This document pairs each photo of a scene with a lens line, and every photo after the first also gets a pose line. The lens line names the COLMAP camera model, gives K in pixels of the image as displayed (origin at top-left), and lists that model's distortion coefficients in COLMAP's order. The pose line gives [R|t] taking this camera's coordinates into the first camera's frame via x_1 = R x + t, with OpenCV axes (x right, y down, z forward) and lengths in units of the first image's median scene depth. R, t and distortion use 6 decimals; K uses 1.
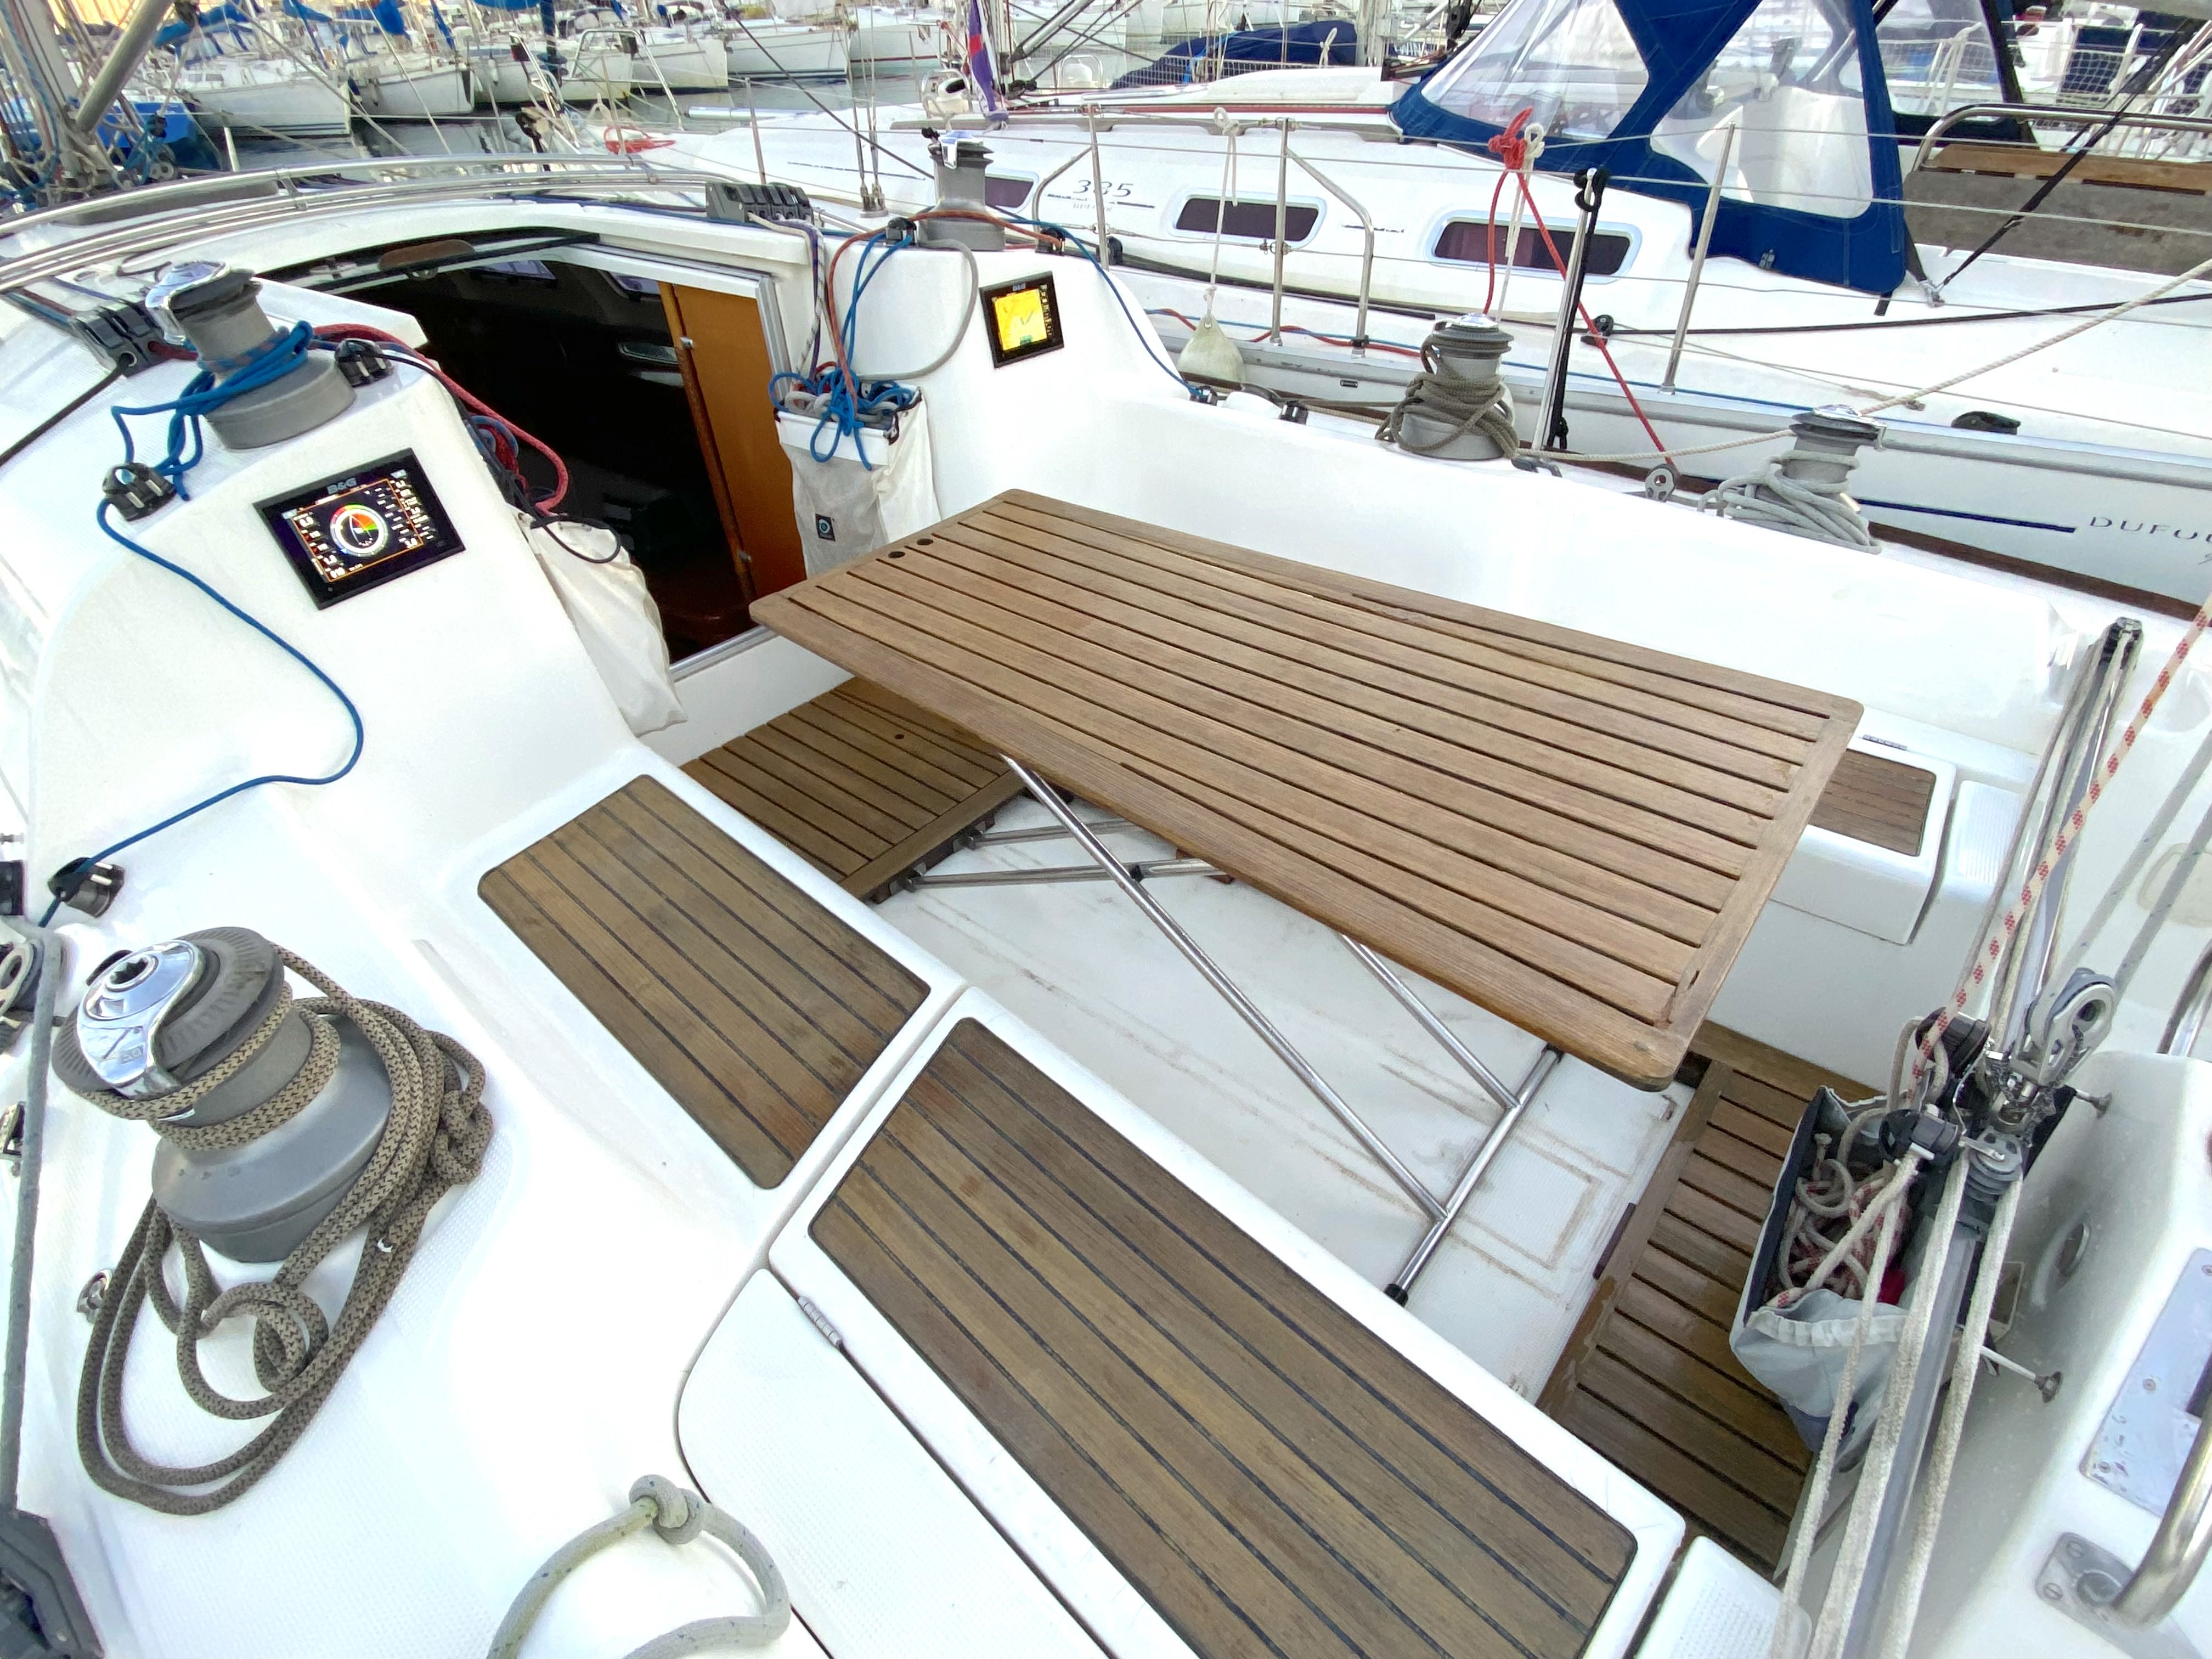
lens RADIAL K [[1121.6, 0, 1138.3], [0, 1121.6, 834.4], [0, 0, 1]] dist [-0.018011, 0.000060]
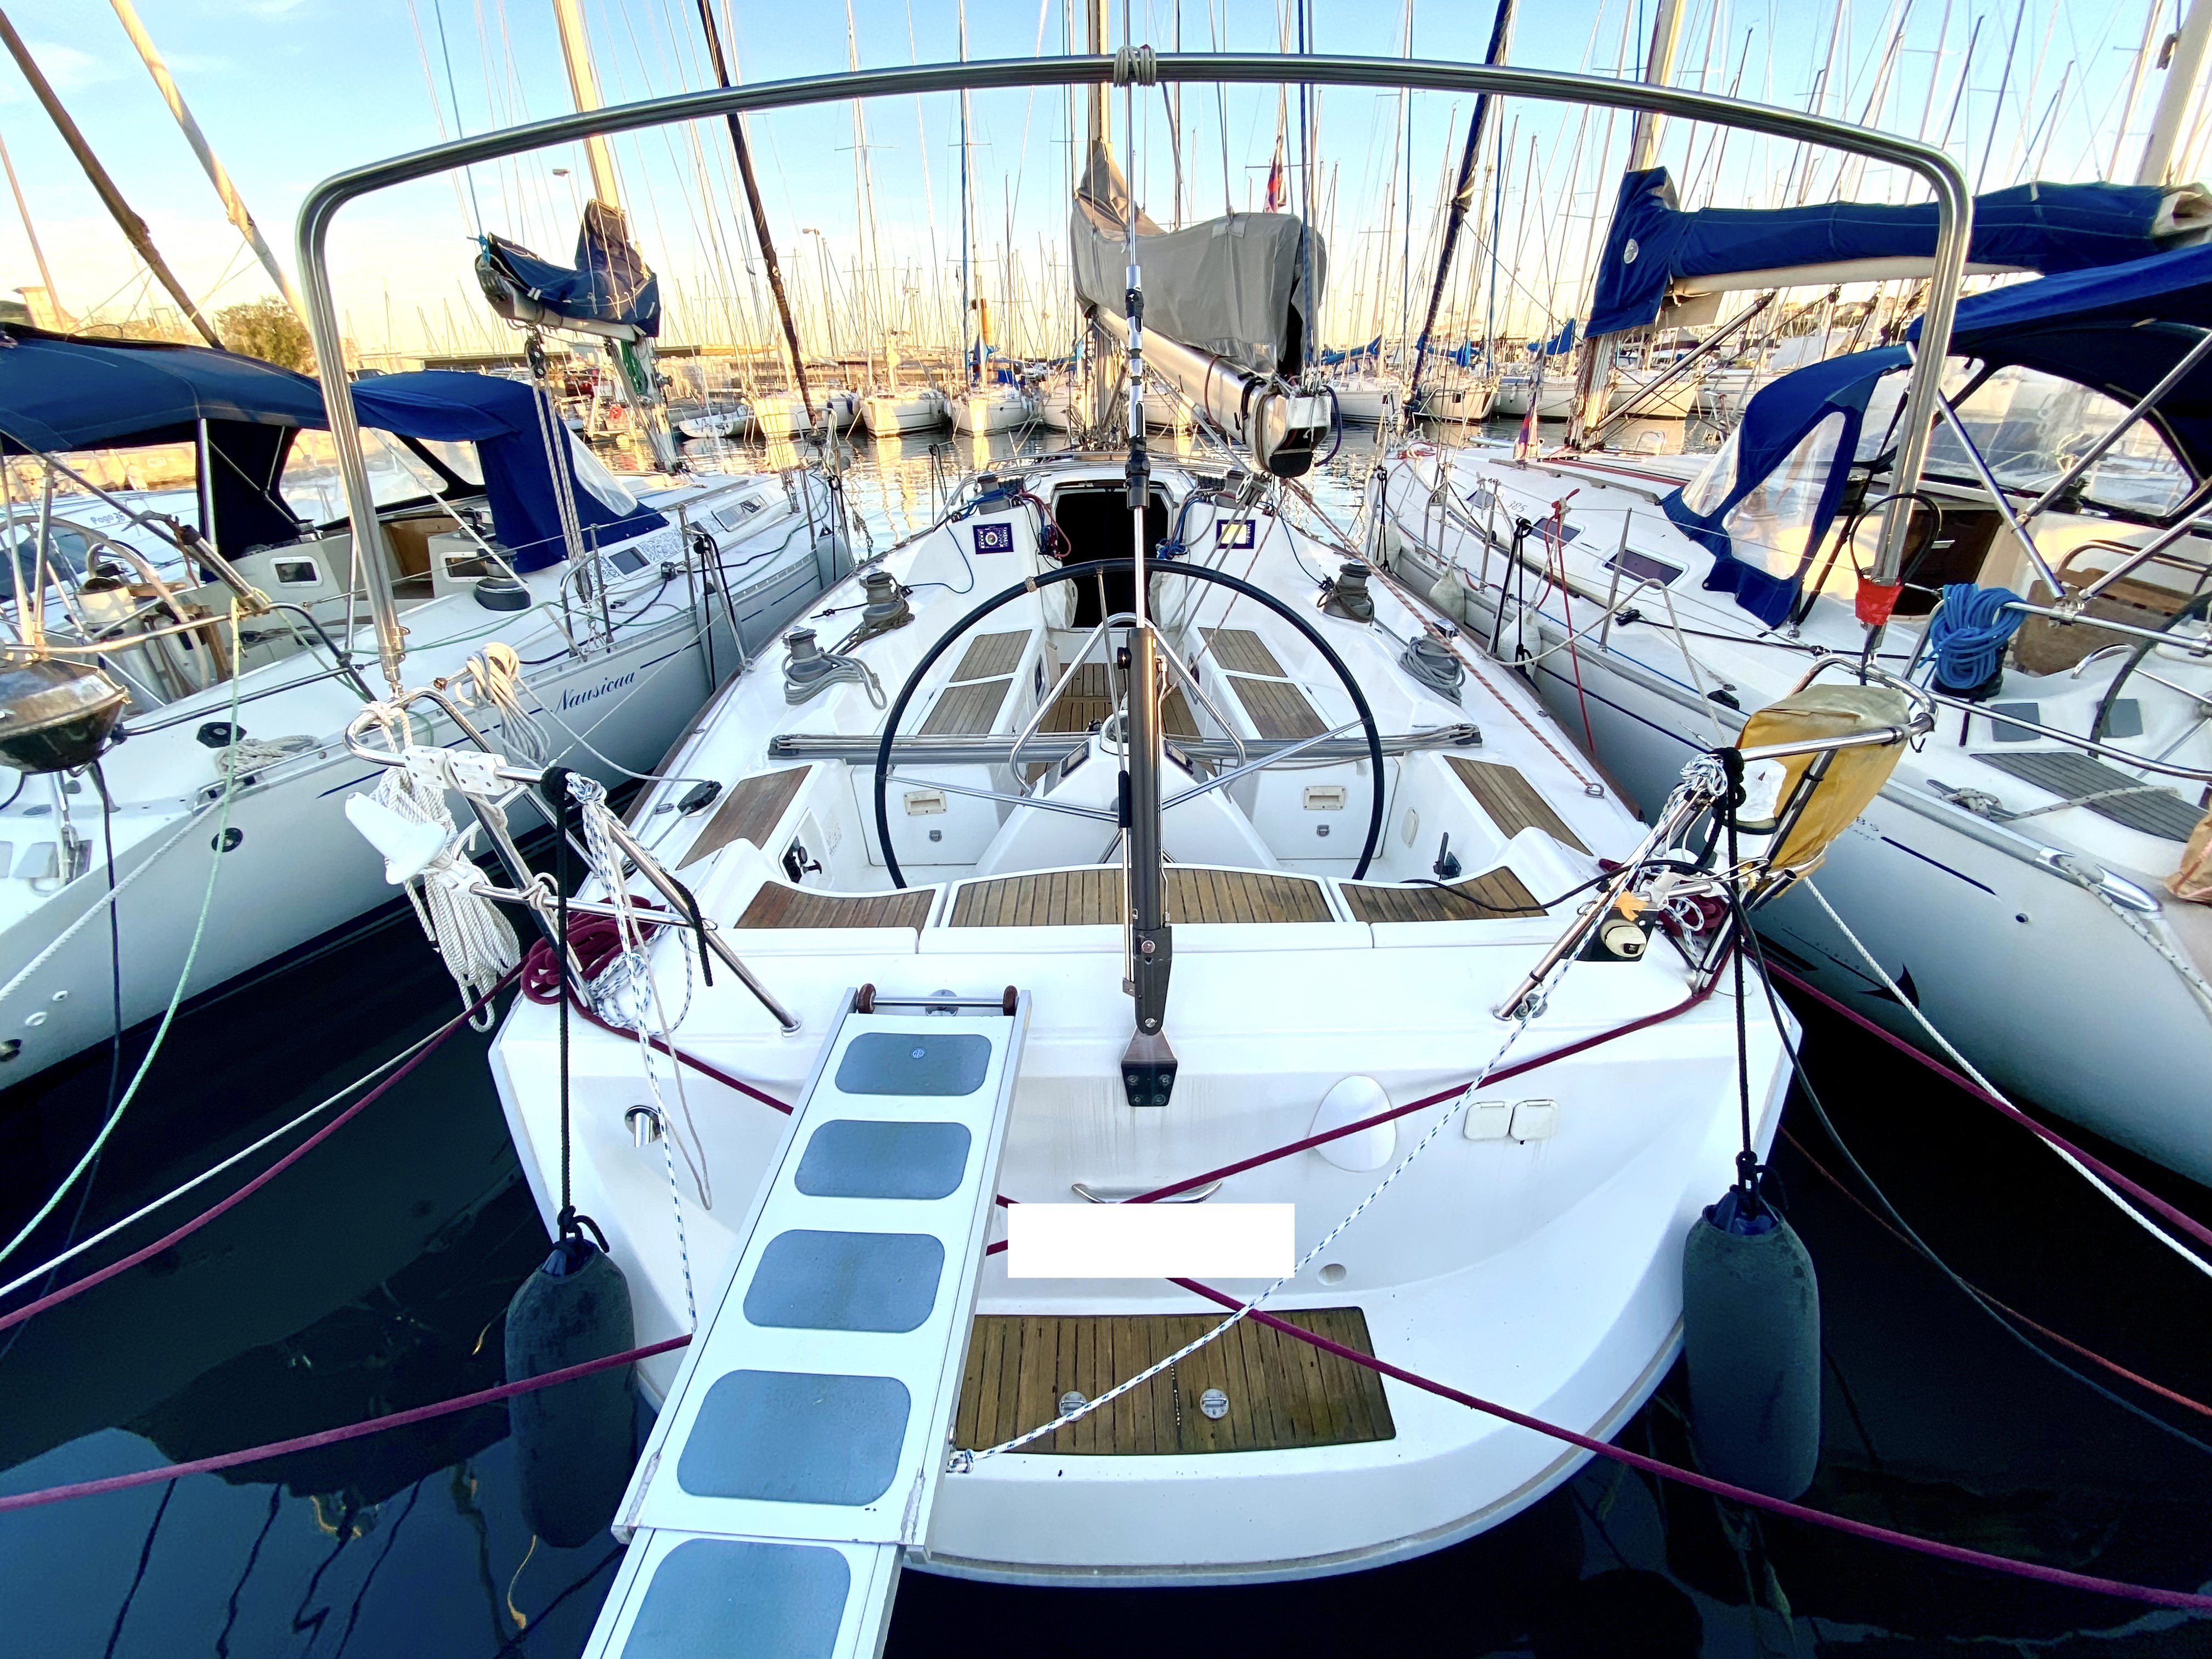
lens RADIAL K [[898.1, 0, 1108.9], [0, 898.1, 838.7], [0, 0, 1]] dist [0.023127, -0.019684]
pose [[0.637458, 0.385903, -0.666878, 2.035480], [-0.476184, 0.877762, 0.052758, 0.286795], [0.605720, 0.283926, 0.743297, -0.801767]]
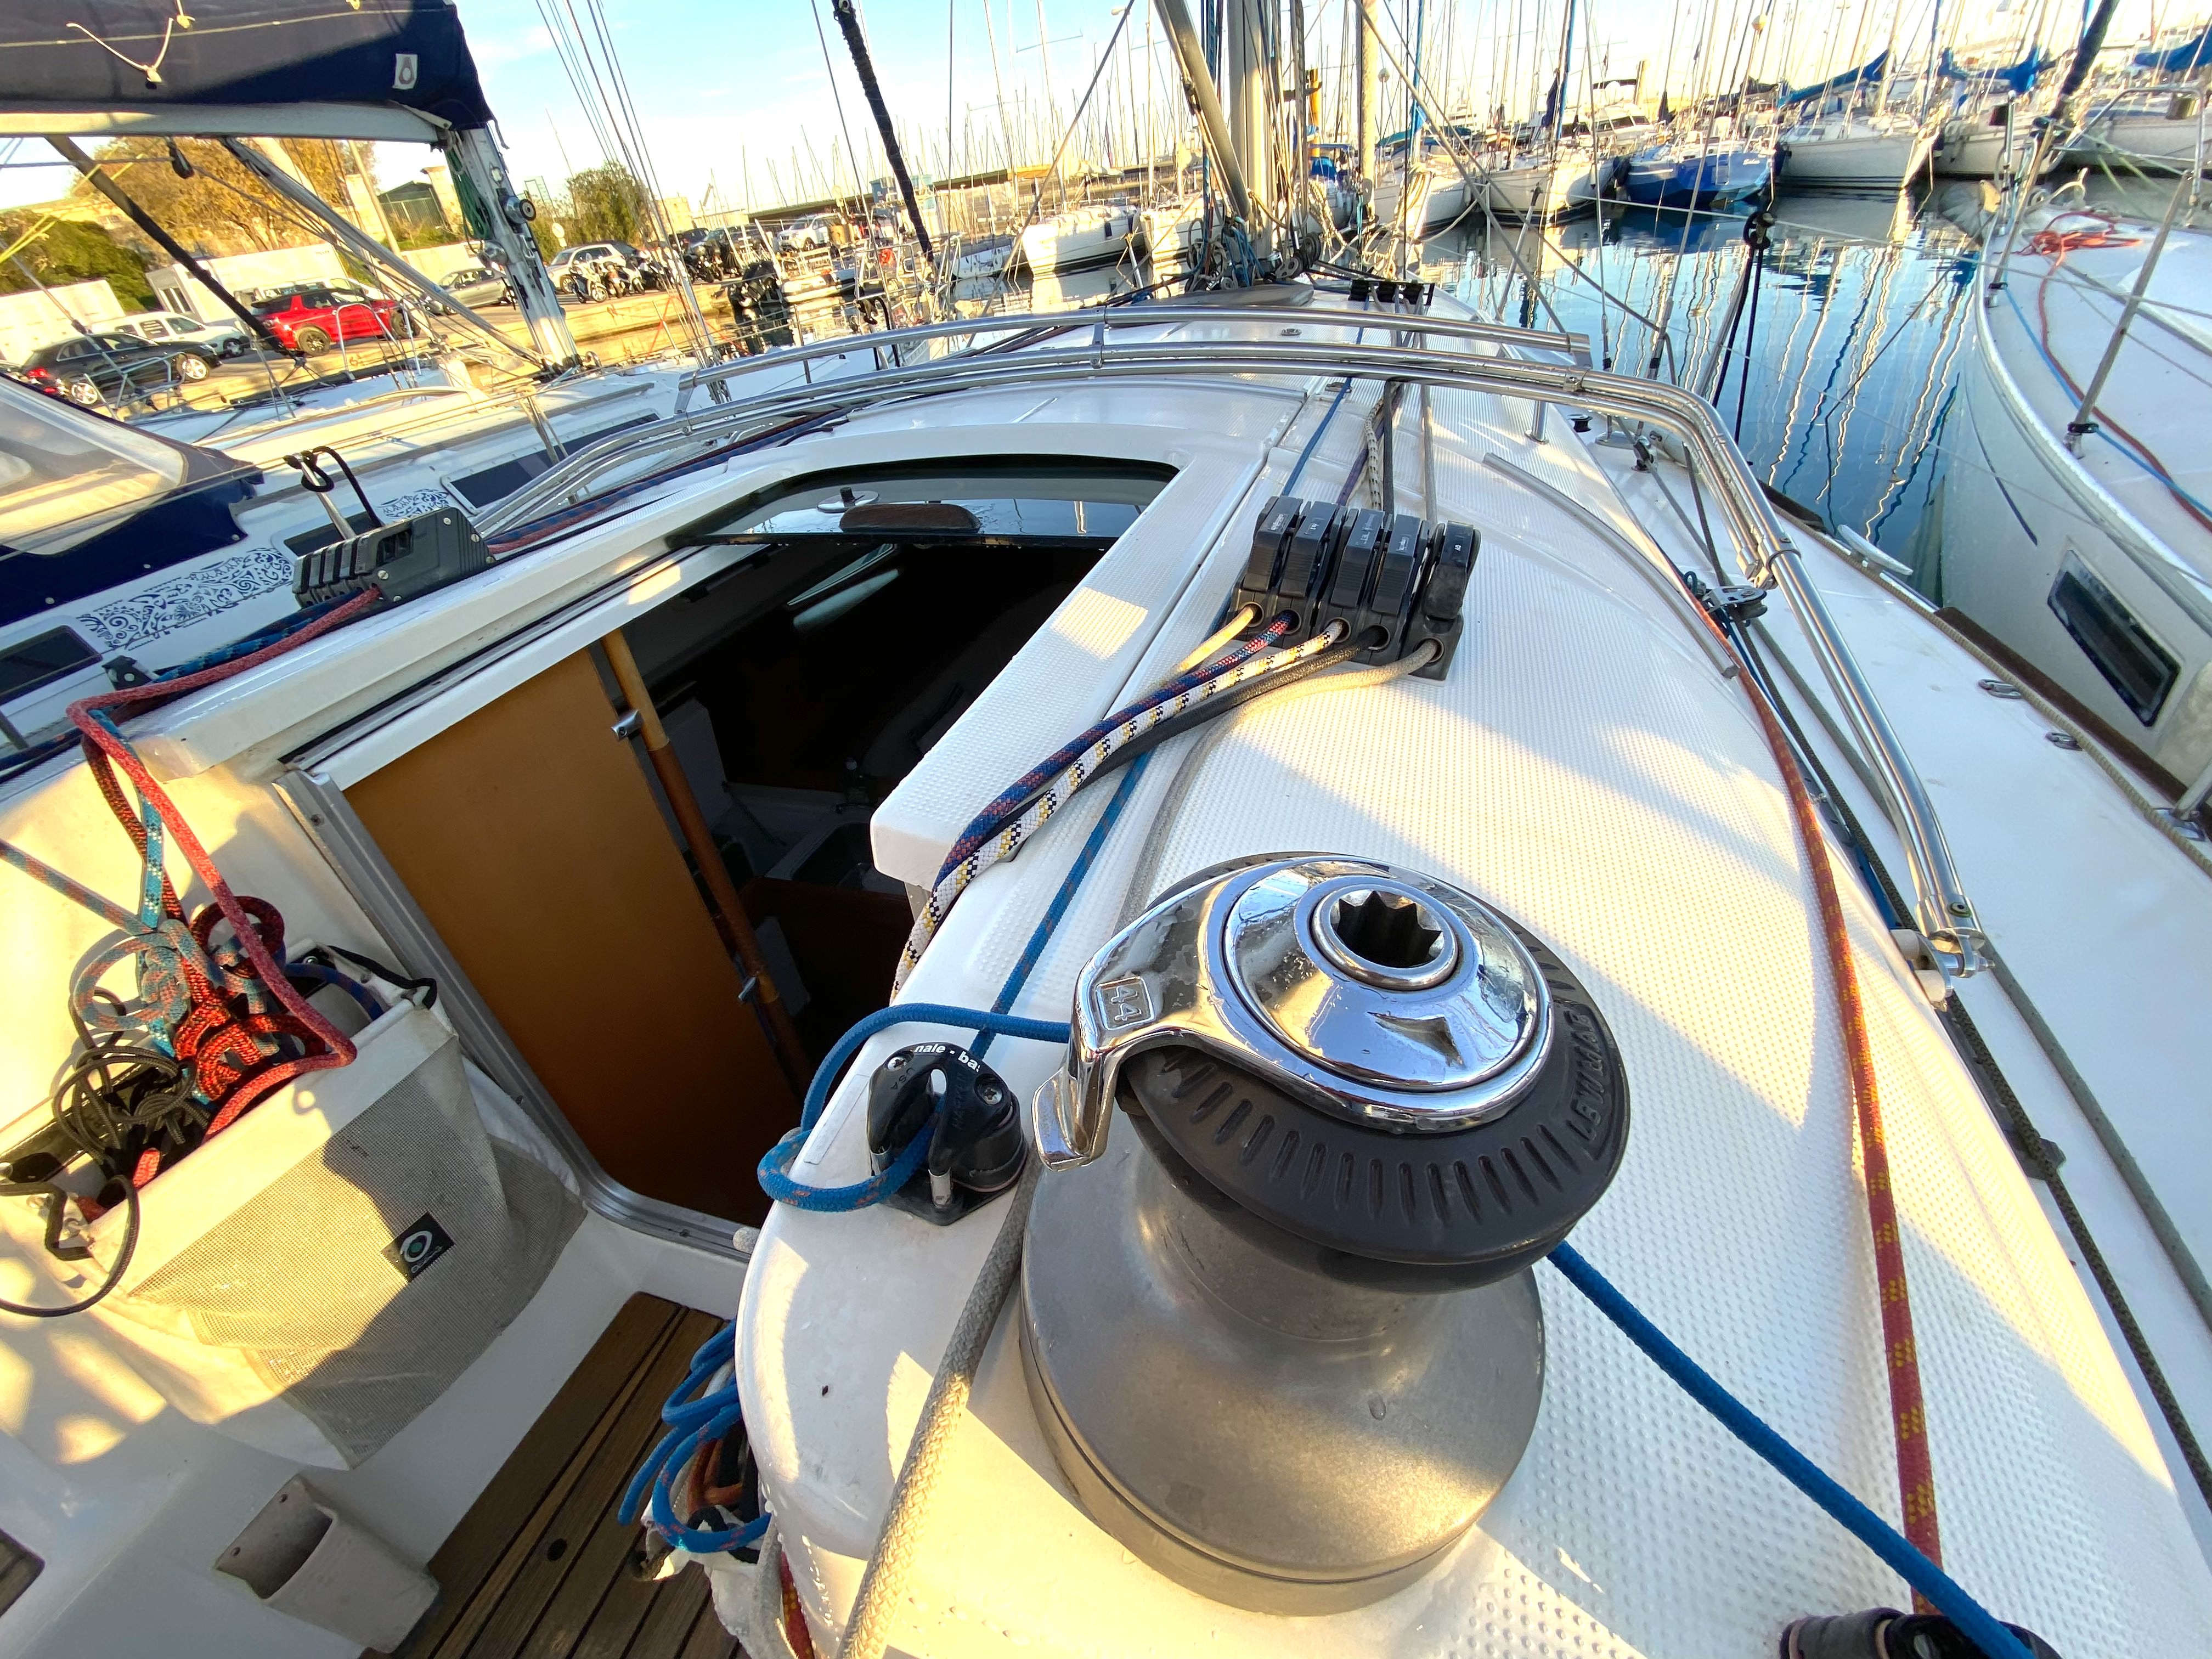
lens RADIAL K [[897.2, 0, 1097.4], [0, 897.2, 817.2], [0, 0, 1]] dist [0.019902, -0.018974]
pose [[0.355129, 0.534398, -0.767008, -0.136592], [-0.491795, 0.804573, 0.332867, -0.910354], [0.794998, 0.259000, 0.548541, 1.271549]]
